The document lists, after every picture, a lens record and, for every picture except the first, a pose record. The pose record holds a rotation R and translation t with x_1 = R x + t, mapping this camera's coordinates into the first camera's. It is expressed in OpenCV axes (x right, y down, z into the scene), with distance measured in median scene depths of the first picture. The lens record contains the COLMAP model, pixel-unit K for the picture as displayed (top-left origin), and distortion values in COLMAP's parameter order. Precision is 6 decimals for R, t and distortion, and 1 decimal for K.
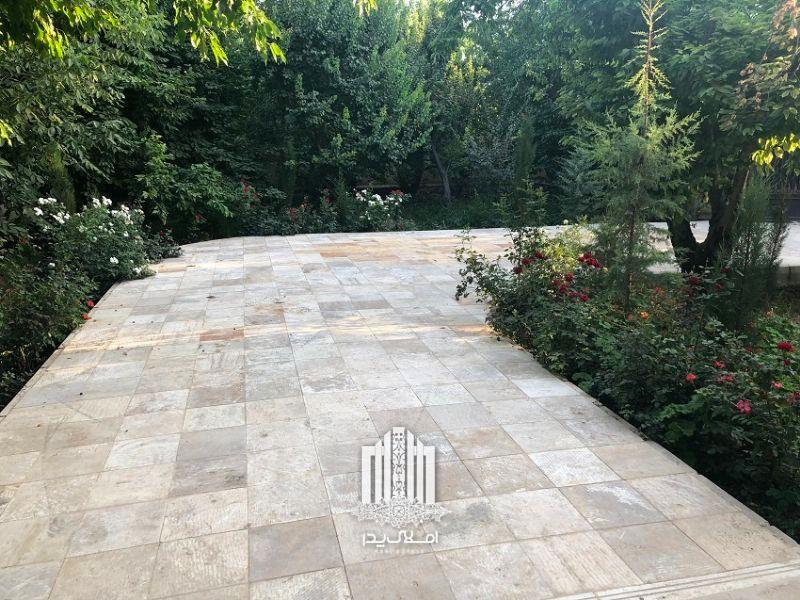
lens RADIAL K [[658.9, 0, 402.2], [0, 658.9, 292.9], [0, 0, 1]] dist [0.012223, 0.002797]
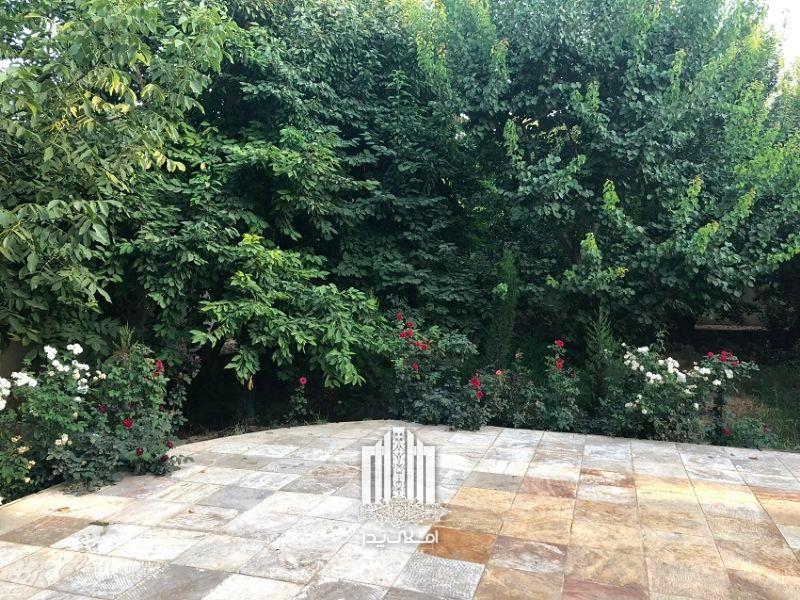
lens RADIAL K [[658.9, 0, 402.2], [0, 658.9, 292.9], [0, 0, 1]] dist [0.012223, 0.002797]
pose [[0.858023, 0.029847, -0.512743, 0.036660], [-0.126666, 0.979772, -0.154929, -0.098633], [0.497747, 0.197880, 0.844447, 0.501763]]
